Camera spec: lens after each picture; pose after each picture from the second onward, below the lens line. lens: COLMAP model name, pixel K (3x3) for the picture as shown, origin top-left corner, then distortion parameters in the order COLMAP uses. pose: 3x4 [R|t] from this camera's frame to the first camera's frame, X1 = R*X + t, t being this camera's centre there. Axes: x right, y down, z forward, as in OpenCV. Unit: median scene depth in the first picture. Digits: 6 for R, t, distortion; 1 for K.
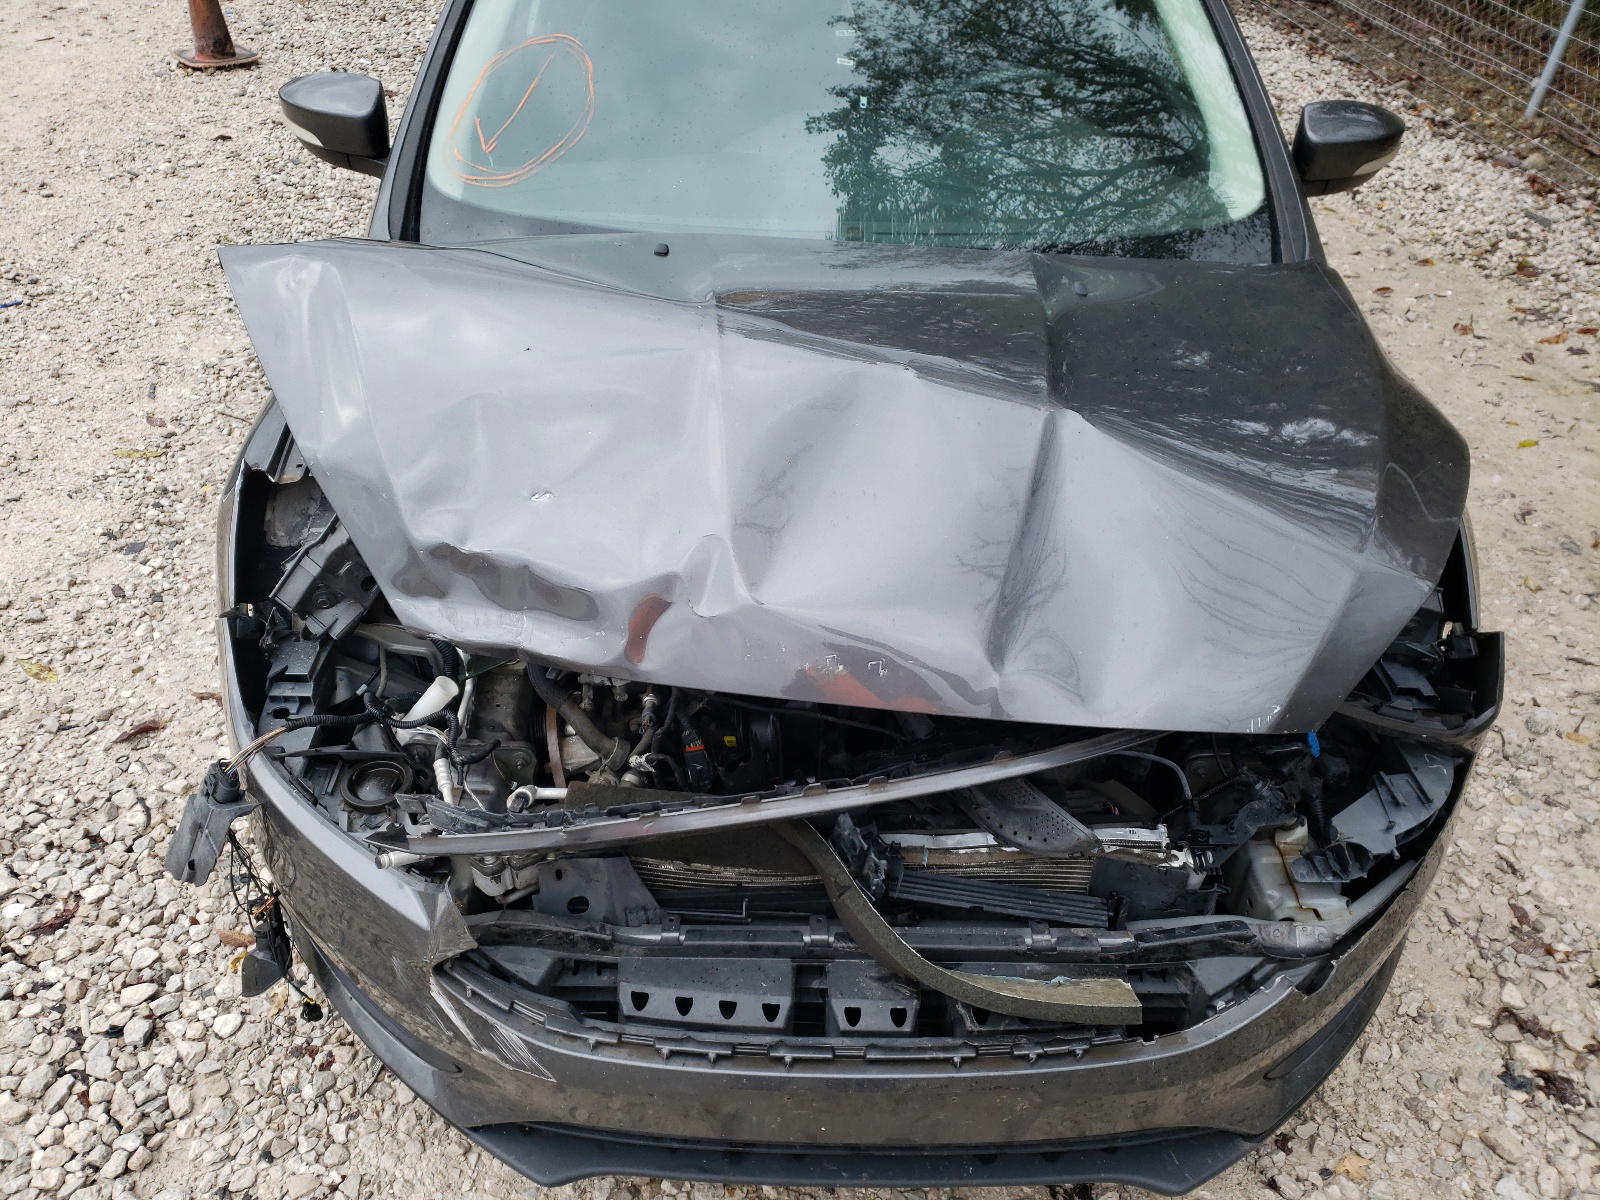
lens RADIAL K [[1208.5, 0, 796.1], [0, 1208.5, 598.9], [0, 0, 1]] dist [0.041485, -0.018643]
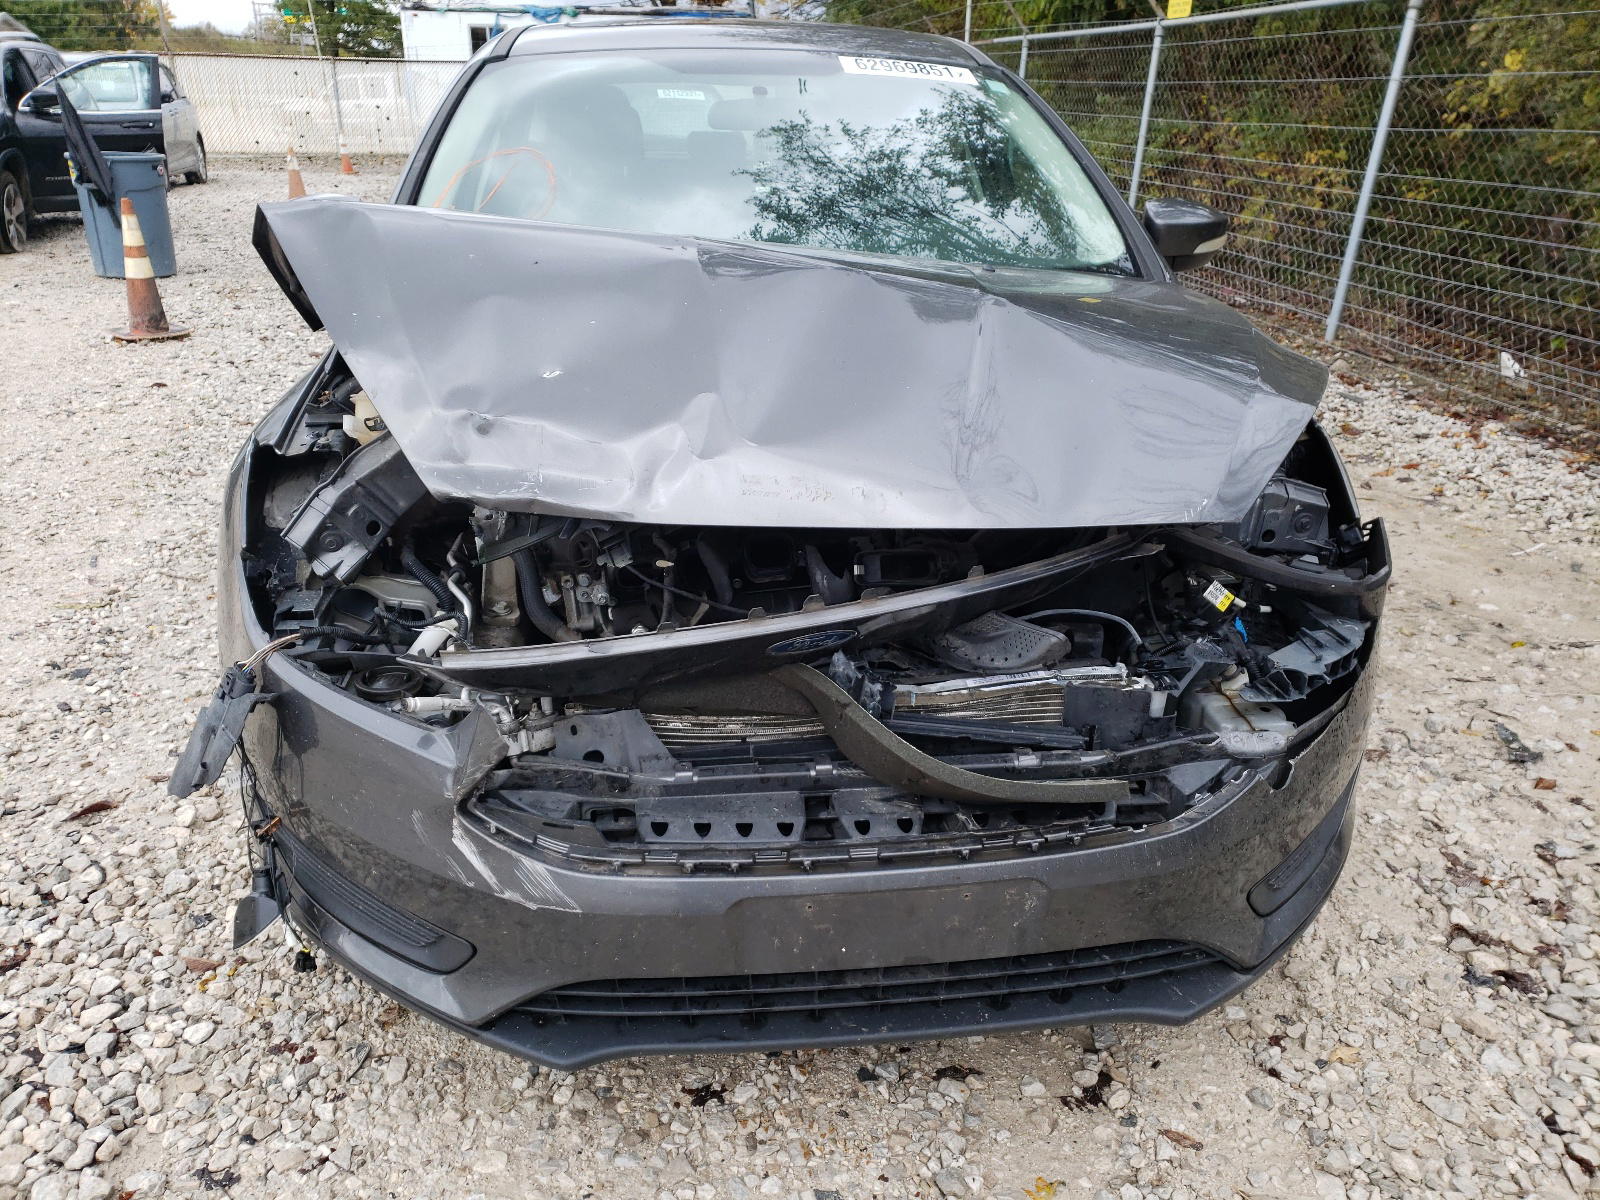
lens RADIAL K [[1208.5, 0, 802.9], [0, 1208.5, 605.5], [0, 0, 1]] dist [0.041485, -0.018643]
pose [[0.993956, -0.055406, 0.094771, -0.070044], [0.077142, 0.966733, -0.243877, 0.303389], [-0.078106, 0.249714, 0.965165, -0.043920]]
